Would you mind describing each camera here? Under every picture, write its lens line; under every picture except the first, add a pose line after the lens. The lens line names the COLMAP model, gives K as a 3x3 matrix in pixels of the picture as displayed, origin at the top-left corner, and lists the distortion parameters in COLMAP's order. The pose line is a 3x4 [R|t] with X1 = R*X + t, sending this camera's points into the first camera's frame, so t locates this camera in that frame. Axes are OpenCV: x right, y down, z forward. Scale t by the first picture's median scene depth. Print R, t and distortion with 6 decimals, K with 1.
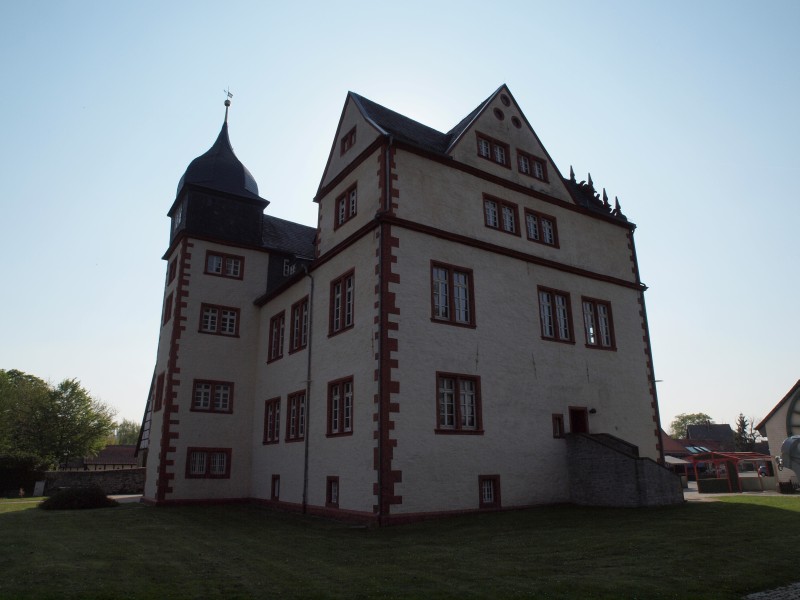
lens RADIAL K [[559.6, 0, 397.7], [0, 559.6, 297.5], [0, 0, 1]] dist [-0.103498, 0.063749]
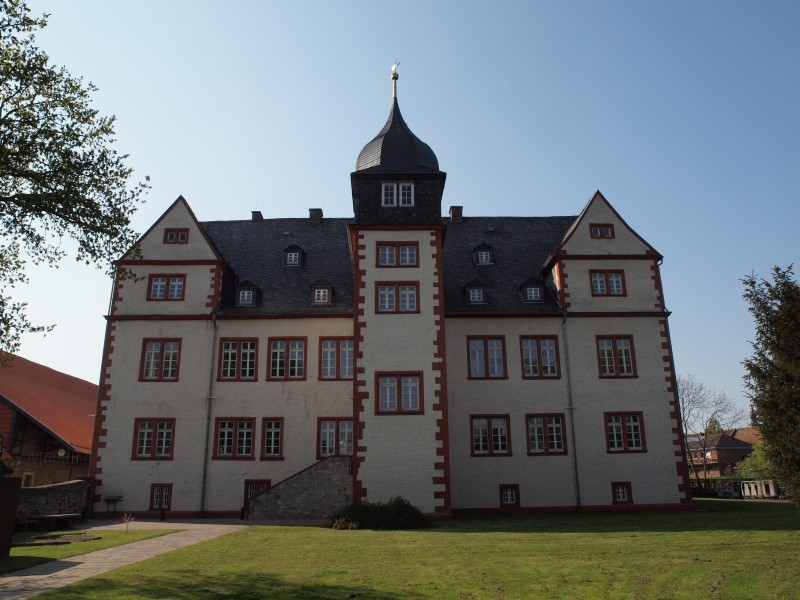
lens RADIAL K [[620.4, 0, 391.9], [0, 620.4, 301.4], [0, 0, 1]] dist [-0.084586, 0.053591]
pose [[0.534997, 0.245152, 0.808504, -1.389427], [-0.244543, 0.960944, -0.129557, 0.177844], [-0.808688, -0.128402, 0.574053, 0.505072]]
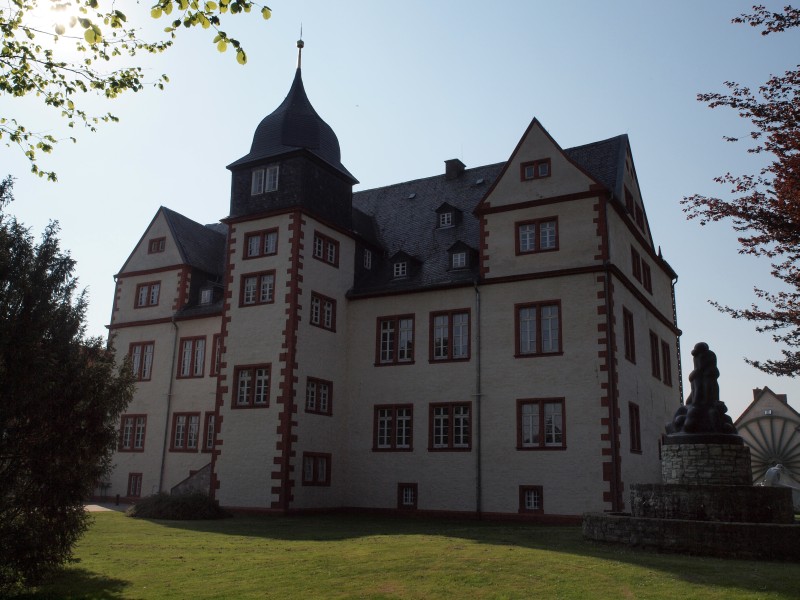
lens RADIAL K [[736.9, 0, 393.8], [0, 736.9, 298.0], [0, 0, 1]] dist [-0.046298, 0.000000]
pose [[0.886590, 0.133465, 0.442882, -0.837116], [-0.161781, 0.986468, 0.026586, -0.034813], [-0.433341, -0.095221, 0.896186, -0.131818]]
